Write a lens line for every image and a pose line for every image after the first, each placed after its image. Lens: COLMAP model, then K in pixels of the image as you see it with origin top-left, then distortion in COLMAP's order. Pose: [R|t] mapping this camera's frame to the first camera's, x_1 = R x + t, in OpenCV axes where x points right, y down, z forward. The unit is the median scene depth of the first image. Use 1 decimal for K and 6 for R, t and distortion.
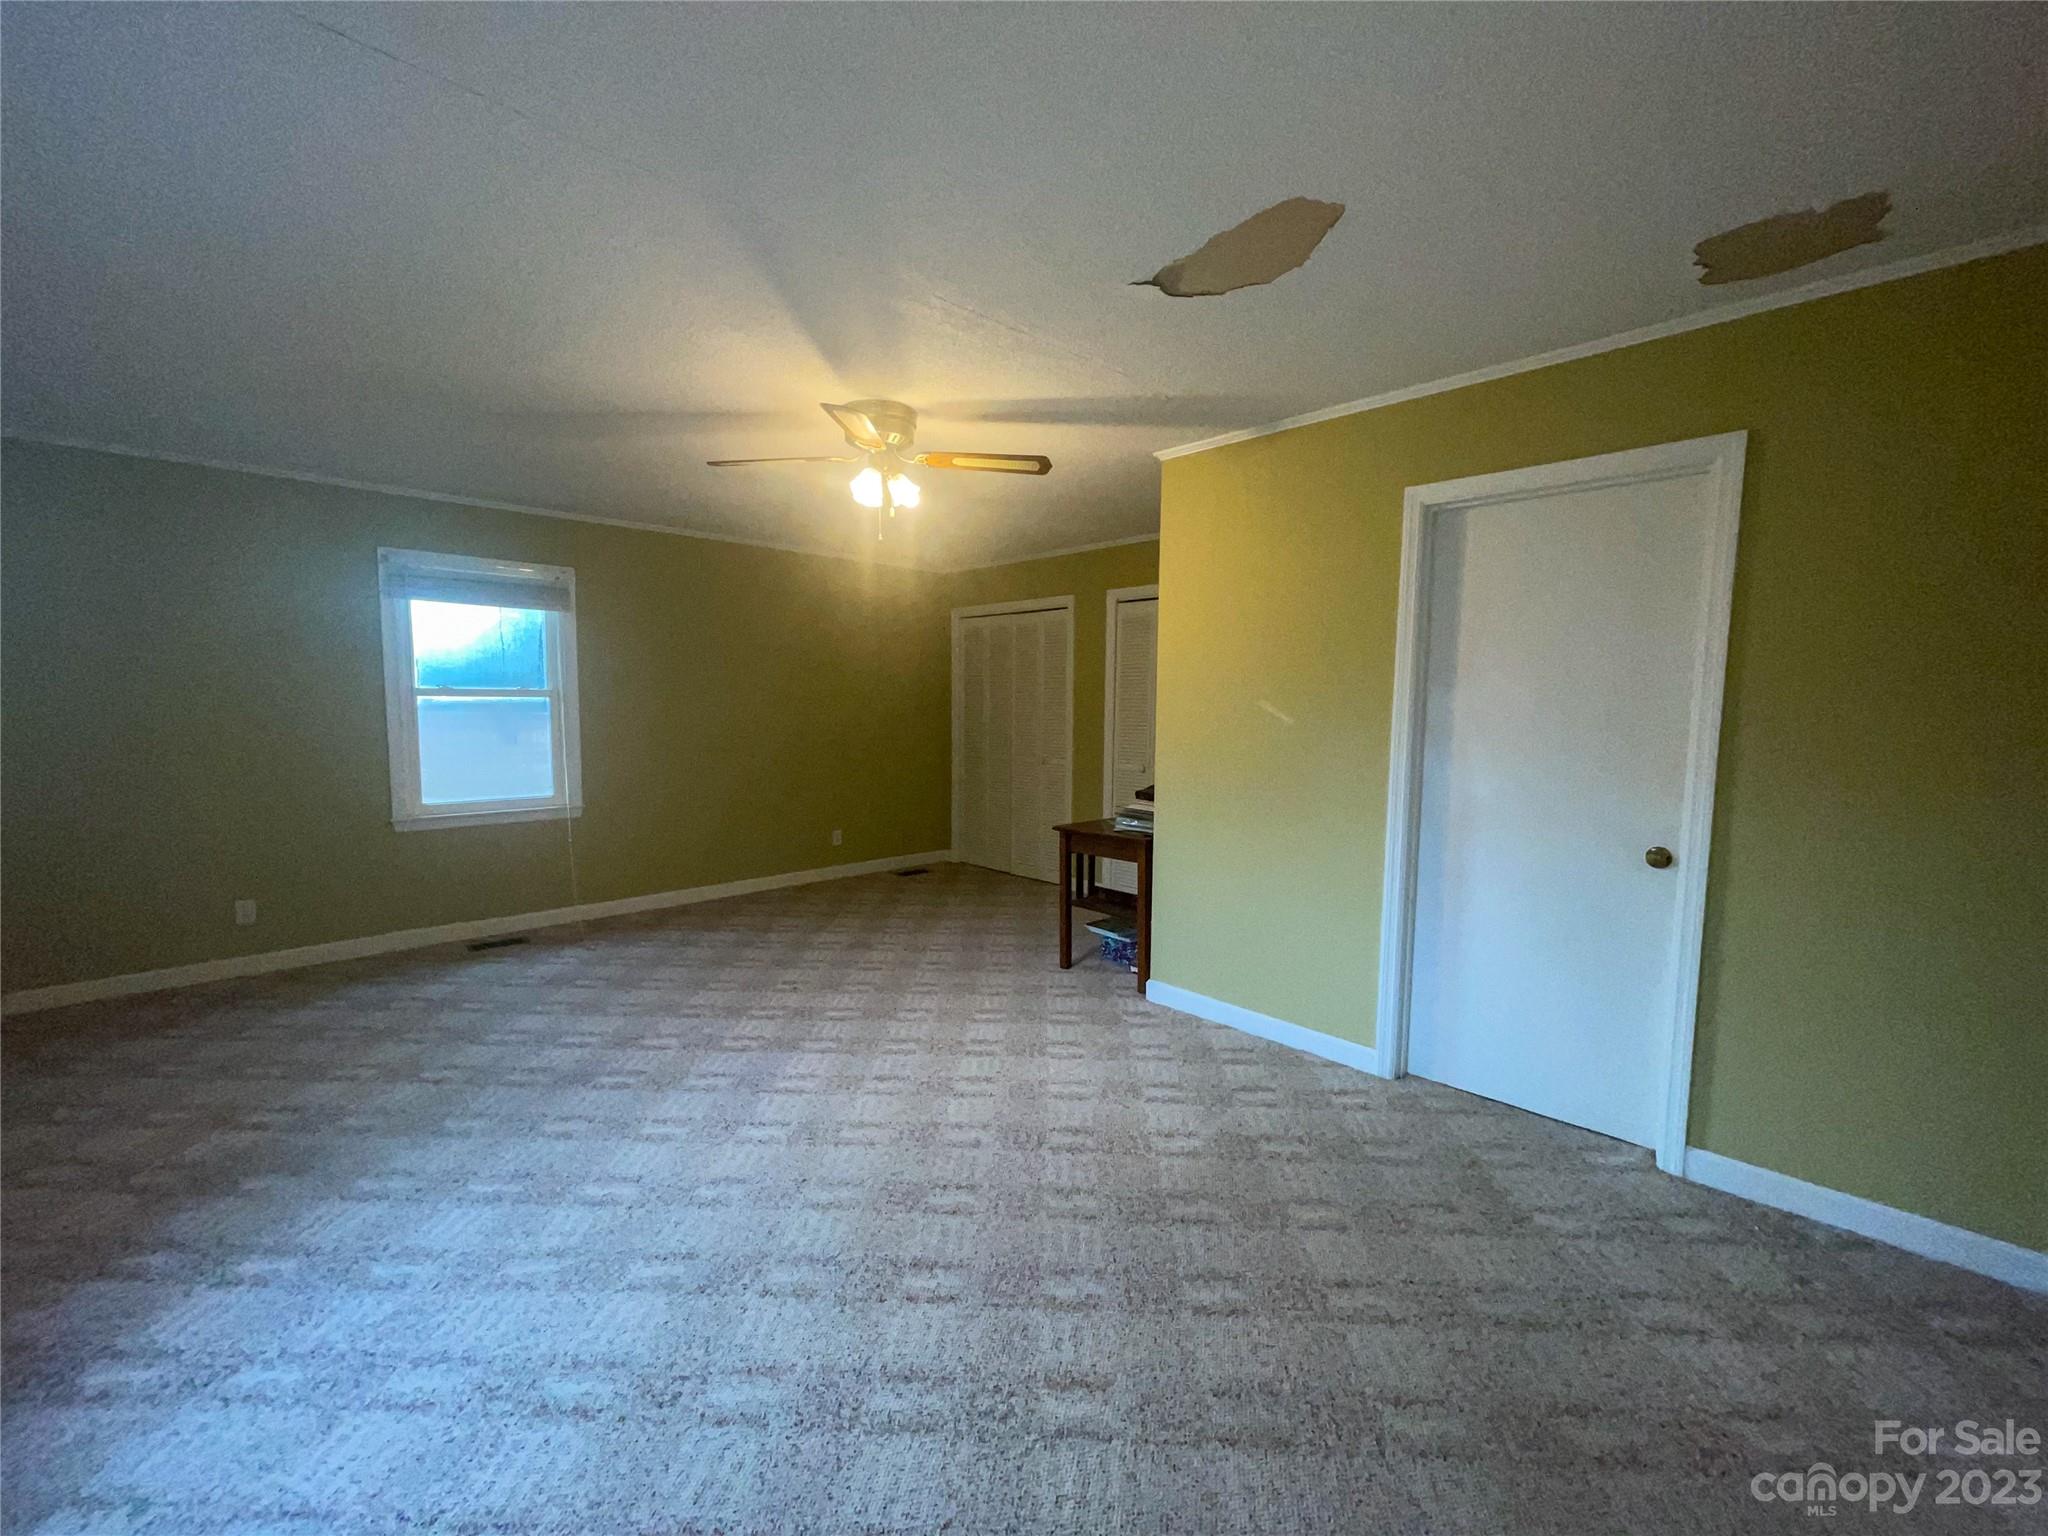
lens RADIAL K [[825.0, 0, 1023.8], [0, 825.0, 773.7], [0, 0, 1]] dist [-0.001559, 0.000362]
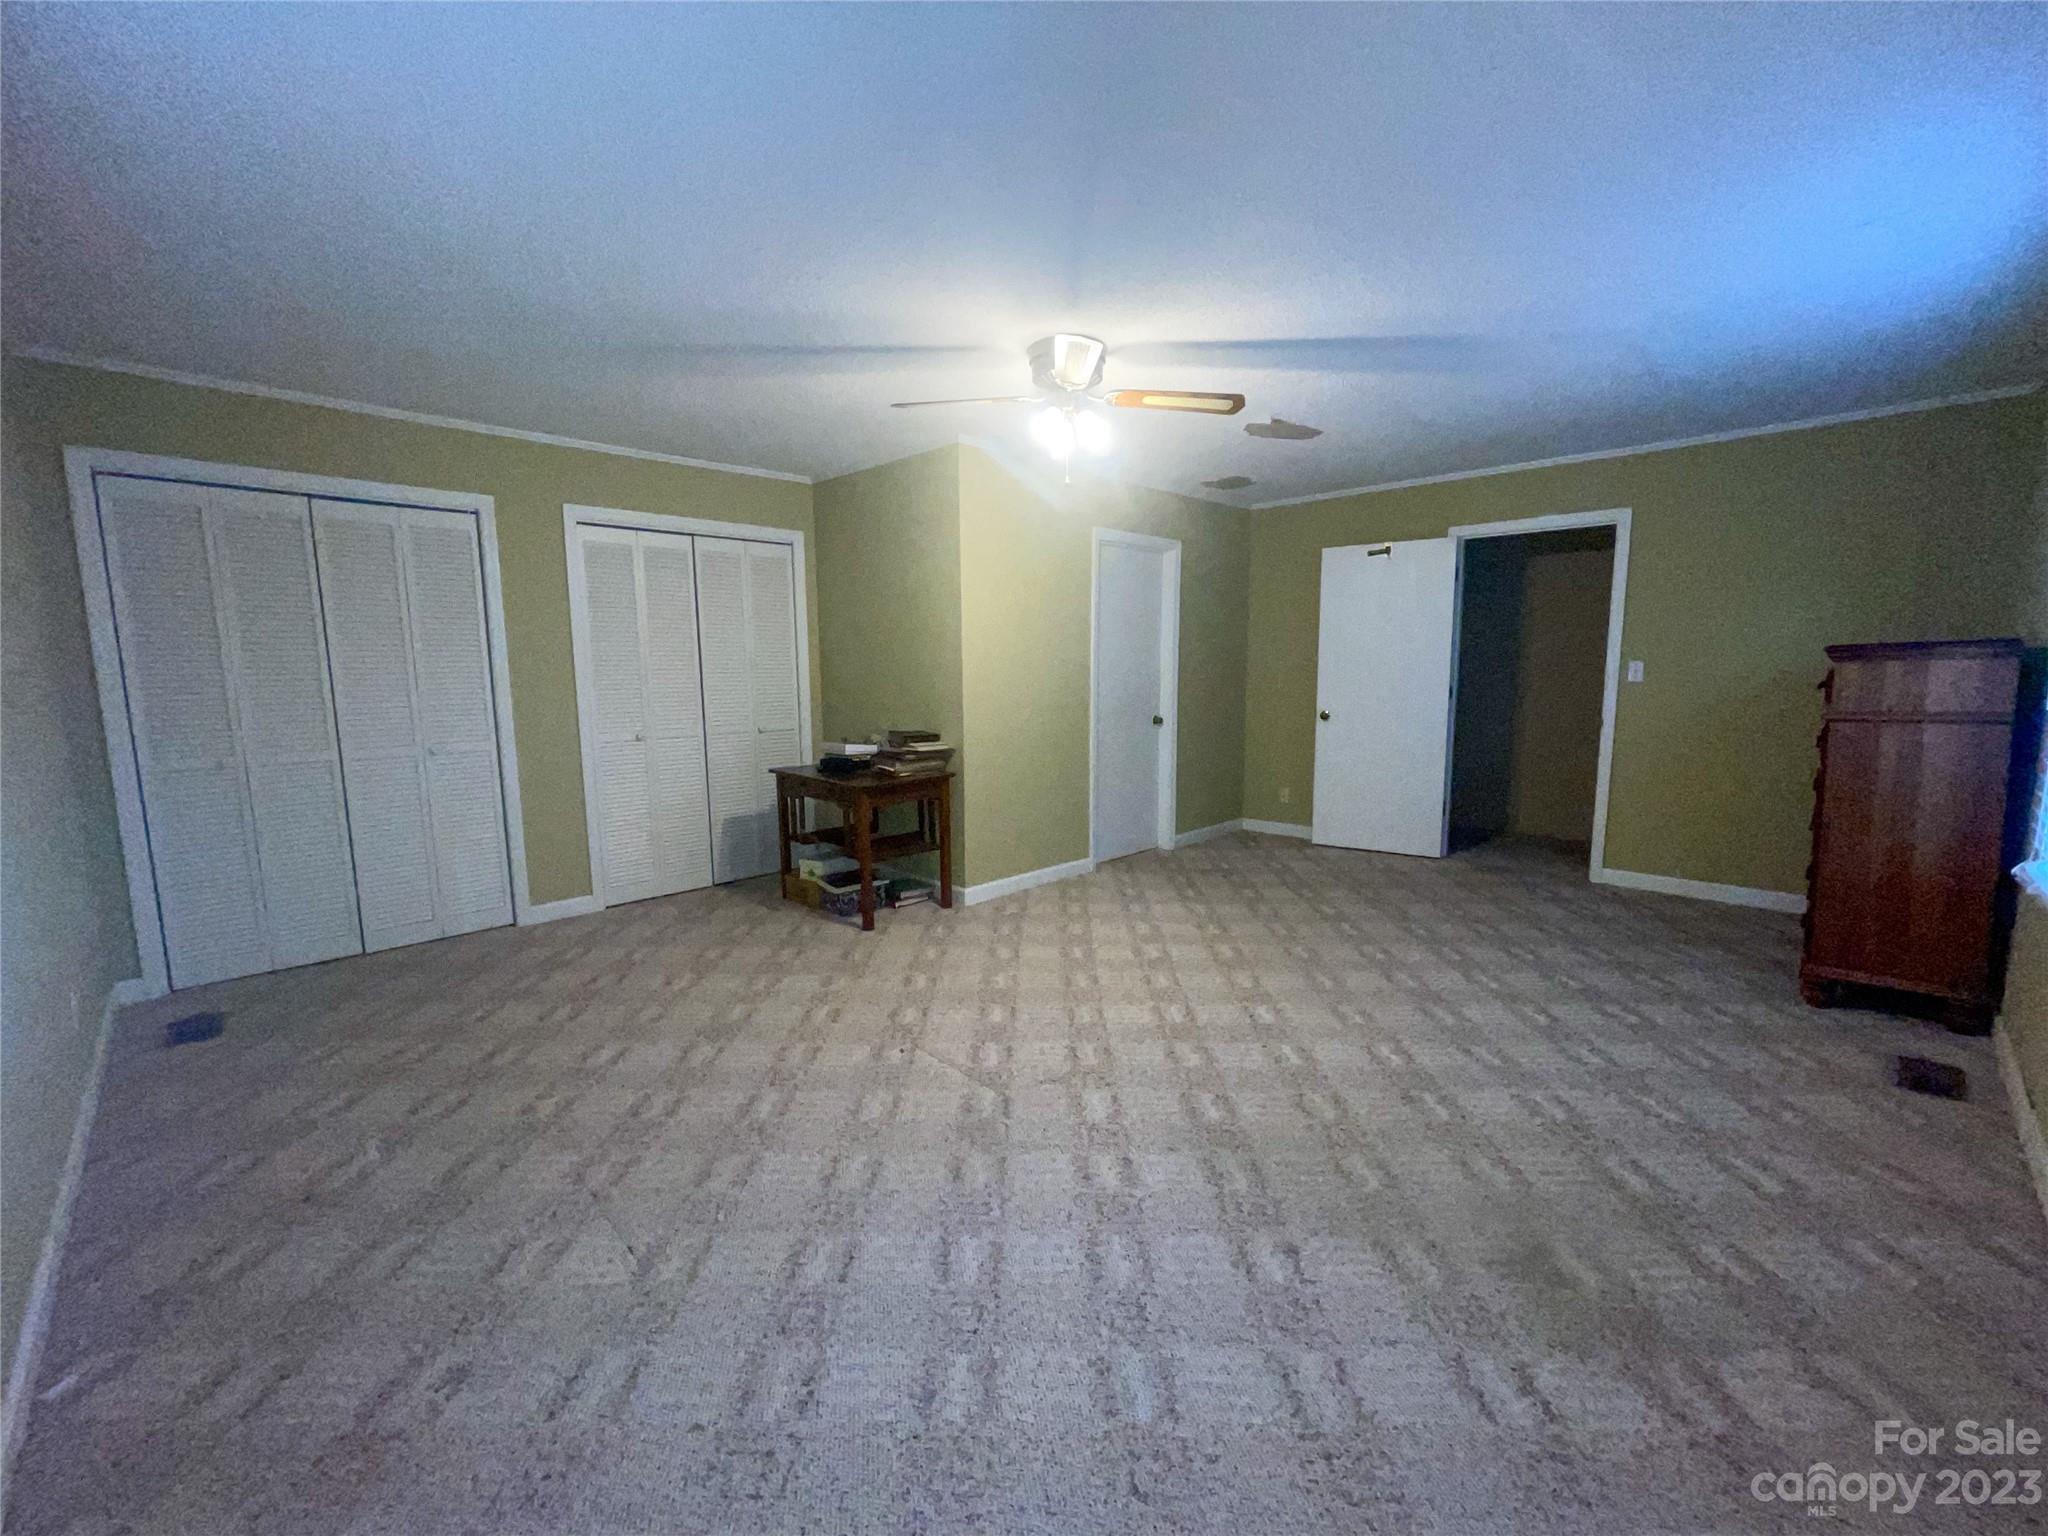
lens RADIAL K [[825.0, 0, 1015.7], [0, 825.0, 777.0], [0, 0, 1]] dist [-0.001559, 0.000362]
pose [[-0.008456, -0.146371, 0.989194, -1.194855], [0.094735, 0.984662, 0.146510, -0.089964], [-0.995467, 0.094950, 0.005540, 1.093216]]
